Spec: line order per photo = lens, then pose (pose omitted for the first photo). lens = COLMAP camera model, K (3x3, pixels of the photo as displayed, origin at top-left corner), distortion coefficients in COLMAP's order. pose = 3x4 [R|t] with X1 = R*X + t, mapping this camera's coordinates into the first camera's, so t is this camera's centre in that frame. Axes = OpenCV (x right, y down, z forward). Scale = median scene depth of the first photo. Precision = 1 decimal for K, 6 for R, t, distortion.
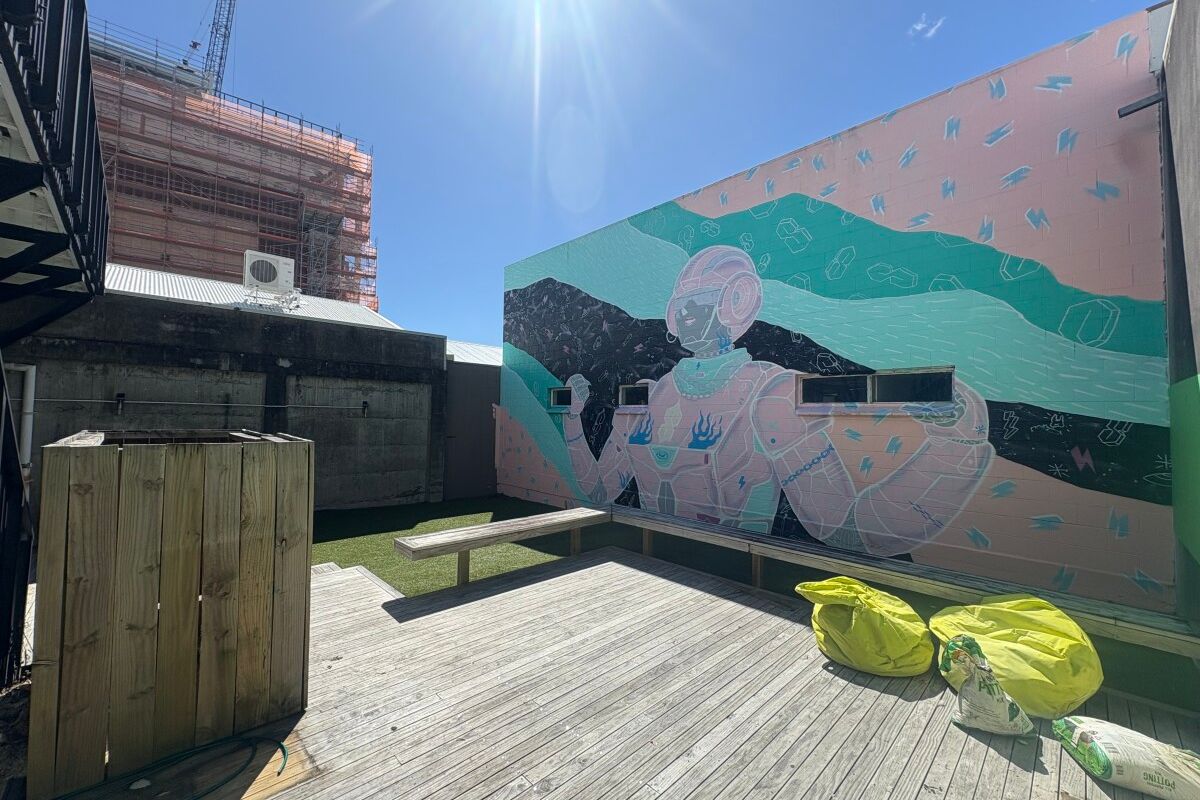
lens RADIAL K [[474.9, 0, 601.5], [0, 474.9, 401.0], [0, 0, 1]] dist [-0.001081, 0.000187]
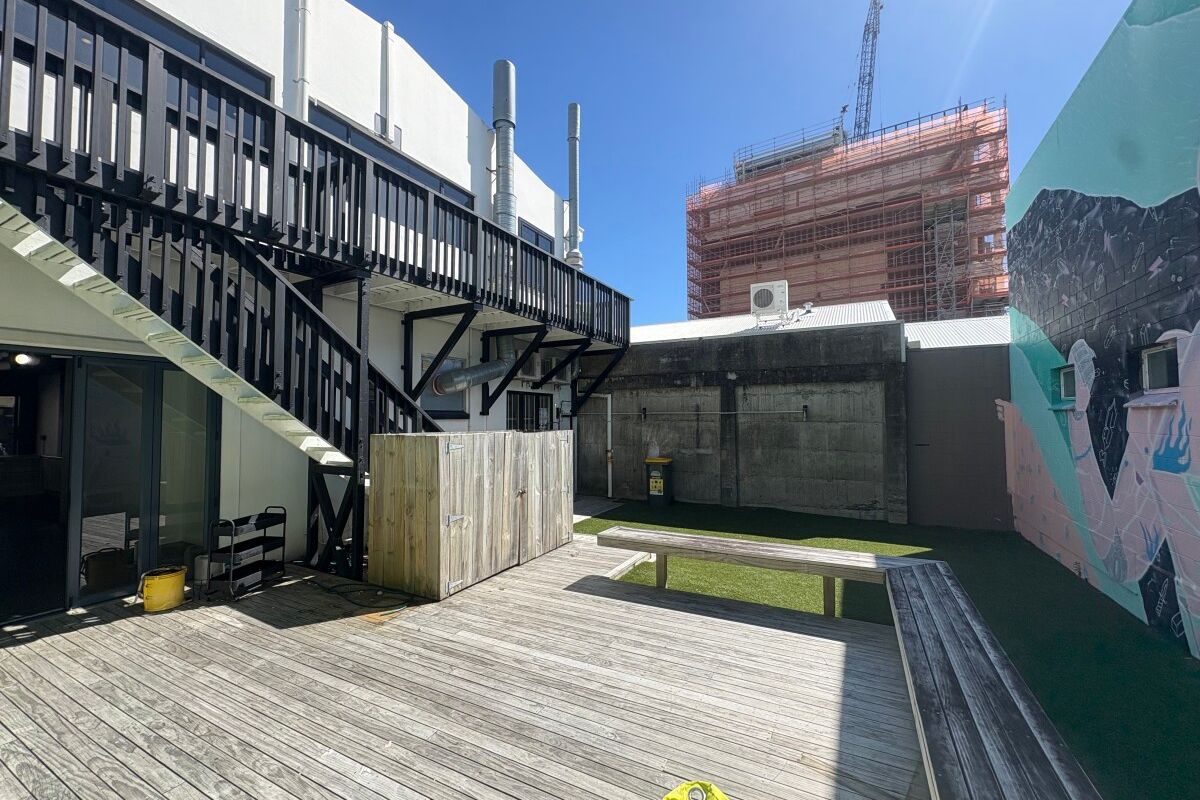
lens RADIAL K [[474.9, 0, 601.5], [0, 474.9, 401.0], [0, 0, 1]] dist [-0.001081, 0.000187]
pose [[0.306180, -0.053252, -0.950483, 0.317044], [0.041397, 0.998235, -0.042592, 0.016687], [0.951073, -0.026306, 0.307844, 0.294376]]
